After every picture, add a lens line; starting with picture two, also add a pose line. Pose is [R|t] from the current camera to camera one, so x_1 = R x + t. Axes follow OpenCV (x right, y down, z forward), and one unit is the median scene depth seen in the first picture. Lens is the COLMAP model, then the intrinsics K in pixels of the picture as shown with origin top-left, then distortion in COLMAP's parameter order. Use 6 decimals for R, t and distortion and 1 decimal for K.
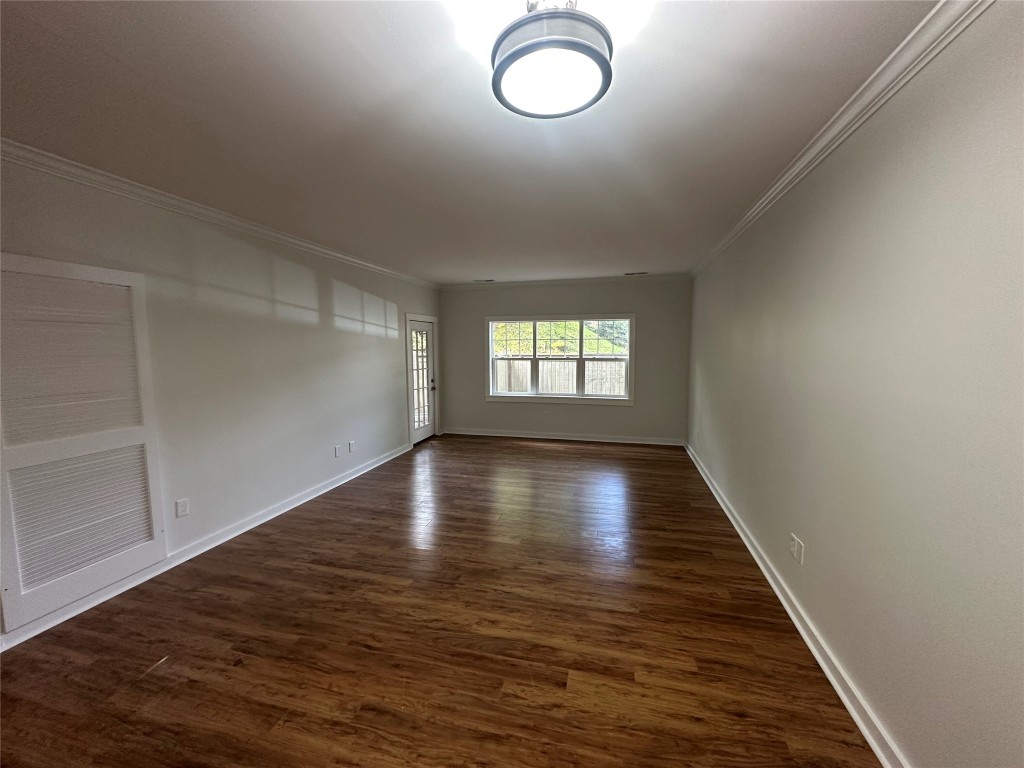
lens RADIAL K [[404.1, 0, 511.0], [0, 404.1, 386.9], [0, 0, 1]] dist [-0.004394, 0.000413]
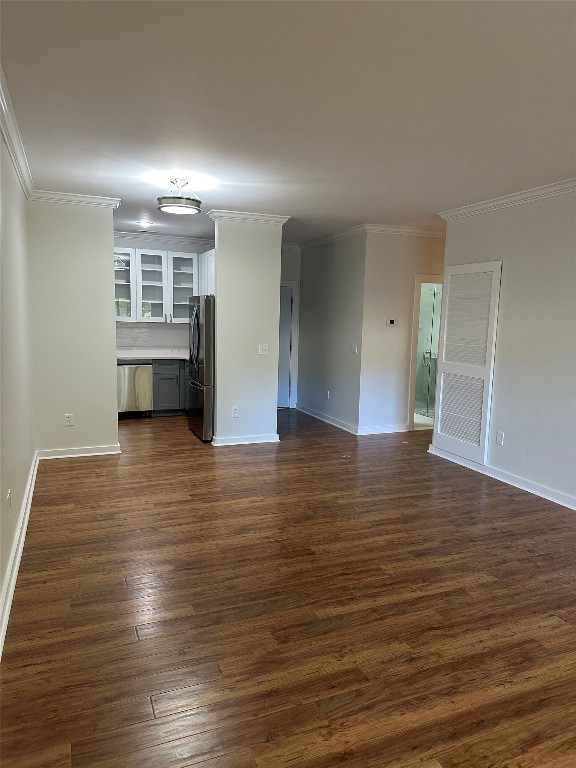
lens RADIAL K [[536.9, 0, 292.9], [0, 536.9, 386.8], [0, 0, 1]] dist [0.045652, -0.050031]
pose [[-0.792747, 0.066434, -0.605919, 0.635568], [-0.081166, 0.973686, 0.212950, -0.148836], [0.604122, 0.217995, -0.766495, 1.605220]]
